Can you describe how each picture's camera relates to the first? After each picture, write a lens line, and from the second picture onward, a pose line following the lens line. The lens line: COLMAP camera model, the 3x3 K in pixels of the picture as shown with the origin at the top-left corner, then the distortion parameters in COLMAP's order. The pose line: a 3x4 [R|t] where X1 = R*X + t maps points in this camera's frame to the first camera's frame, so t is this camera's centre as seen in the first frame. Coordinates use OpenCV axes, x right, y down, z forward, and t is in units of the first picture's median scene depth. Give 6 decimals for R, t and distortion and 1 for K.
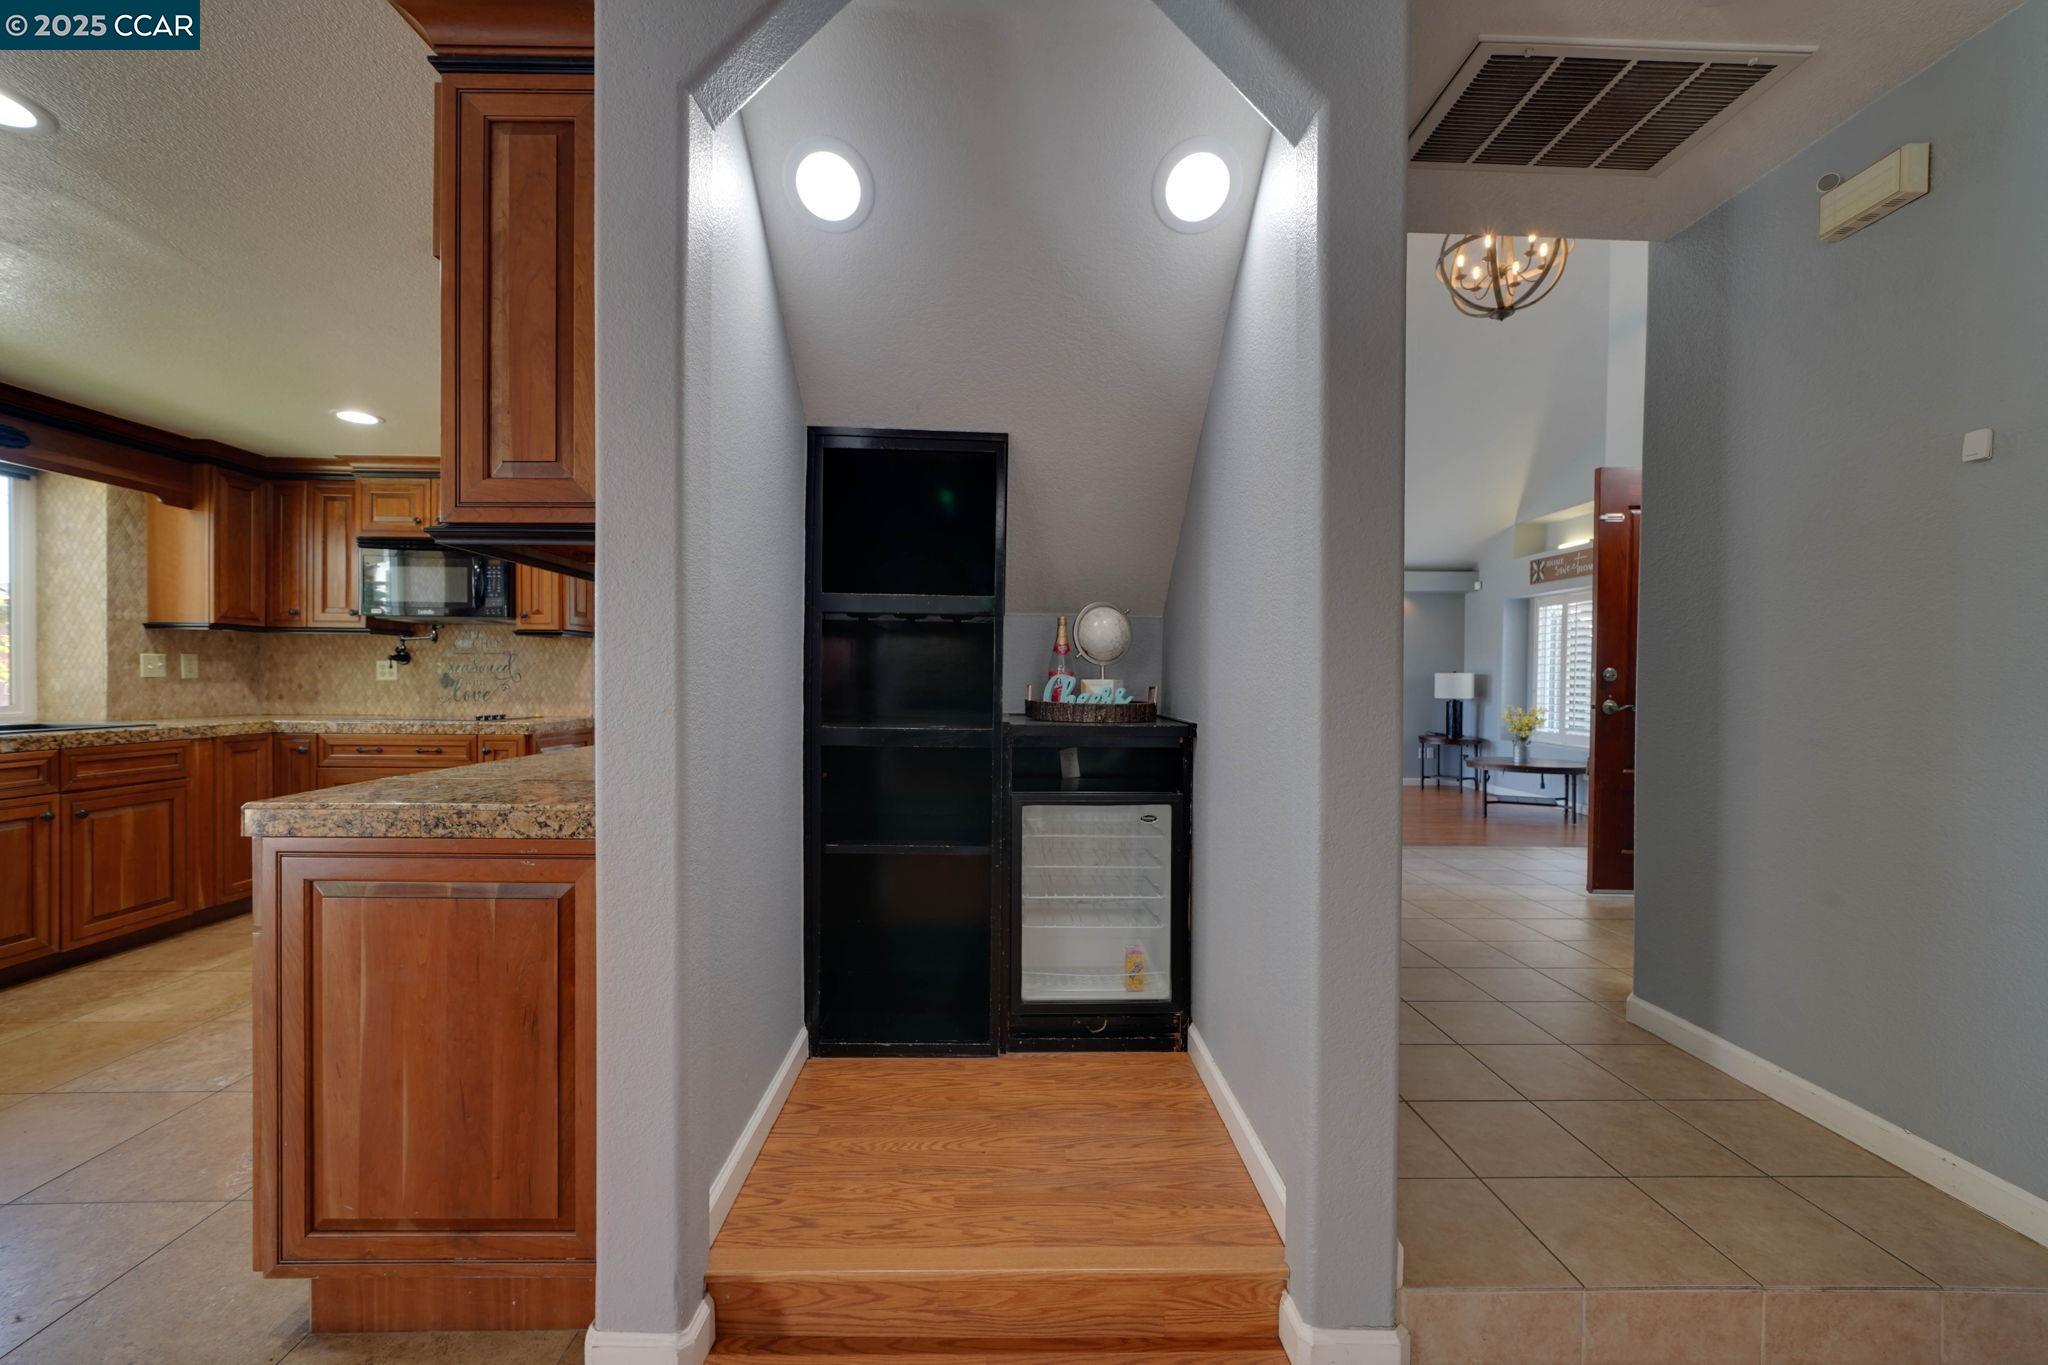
lens RADIAL K [[818.4, 0, 1014.9], [0, 818.4, 689.3], [0, 0, 1]] dist [-0.000825, 0.000169]
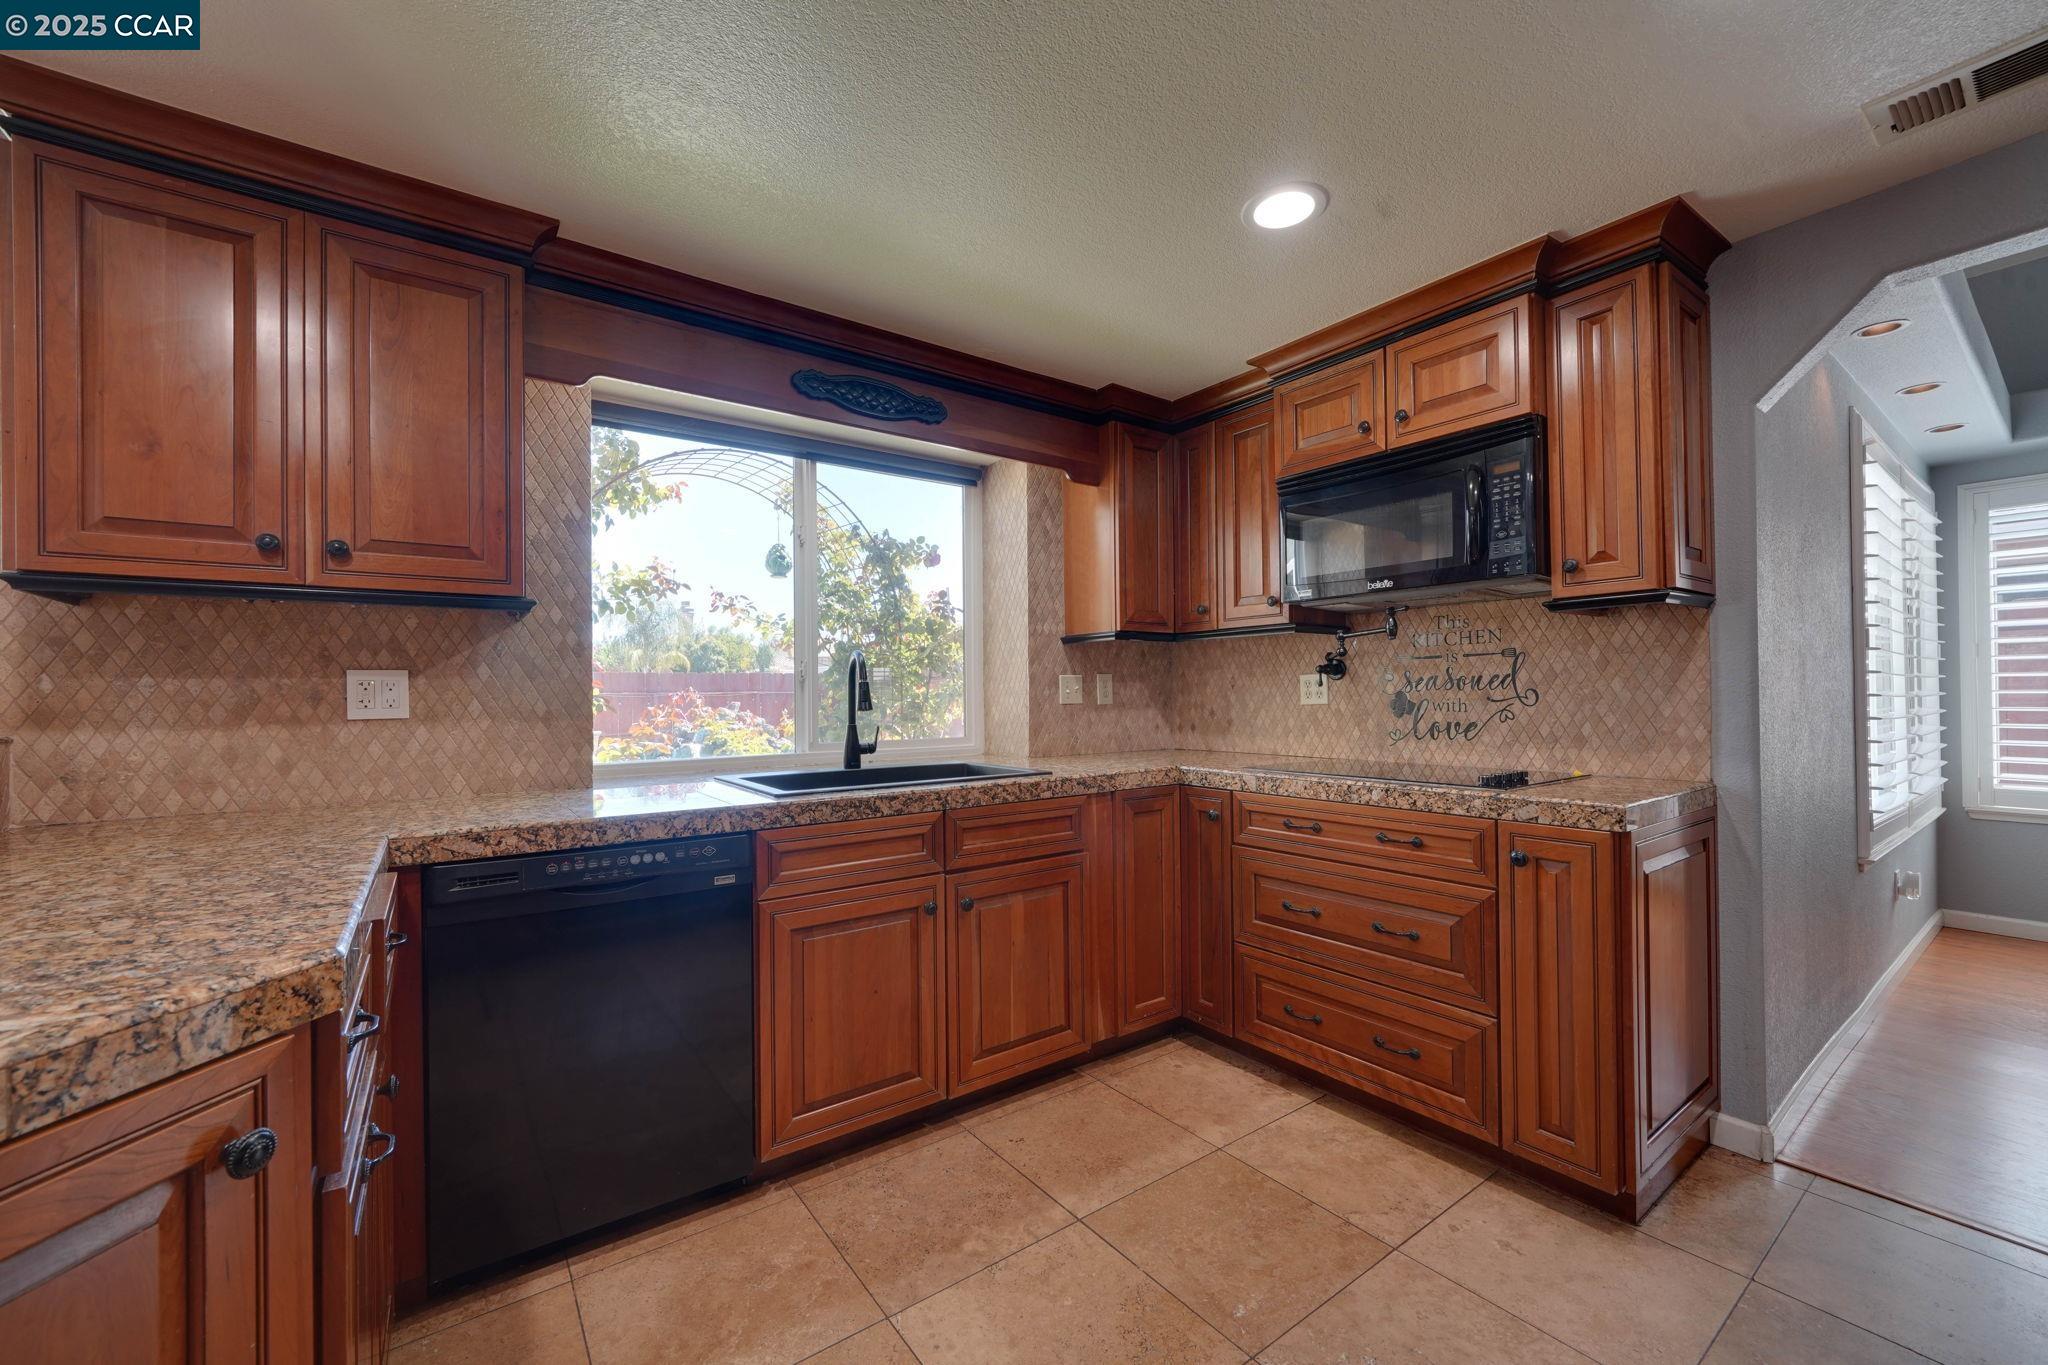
lens RADIAL K [[802.9, 0, 1018.2], [0, 802.9, 691.9], [0, 0, 1]] dist [-0.002755, -0.000135]
pose [[0.569197, -0.019617, -0.821967, -0.431900], [0.006557, 0.999792, -0.019320, -0.011642], [0.822175, 0.005607, 0.569207, 0.507335]]
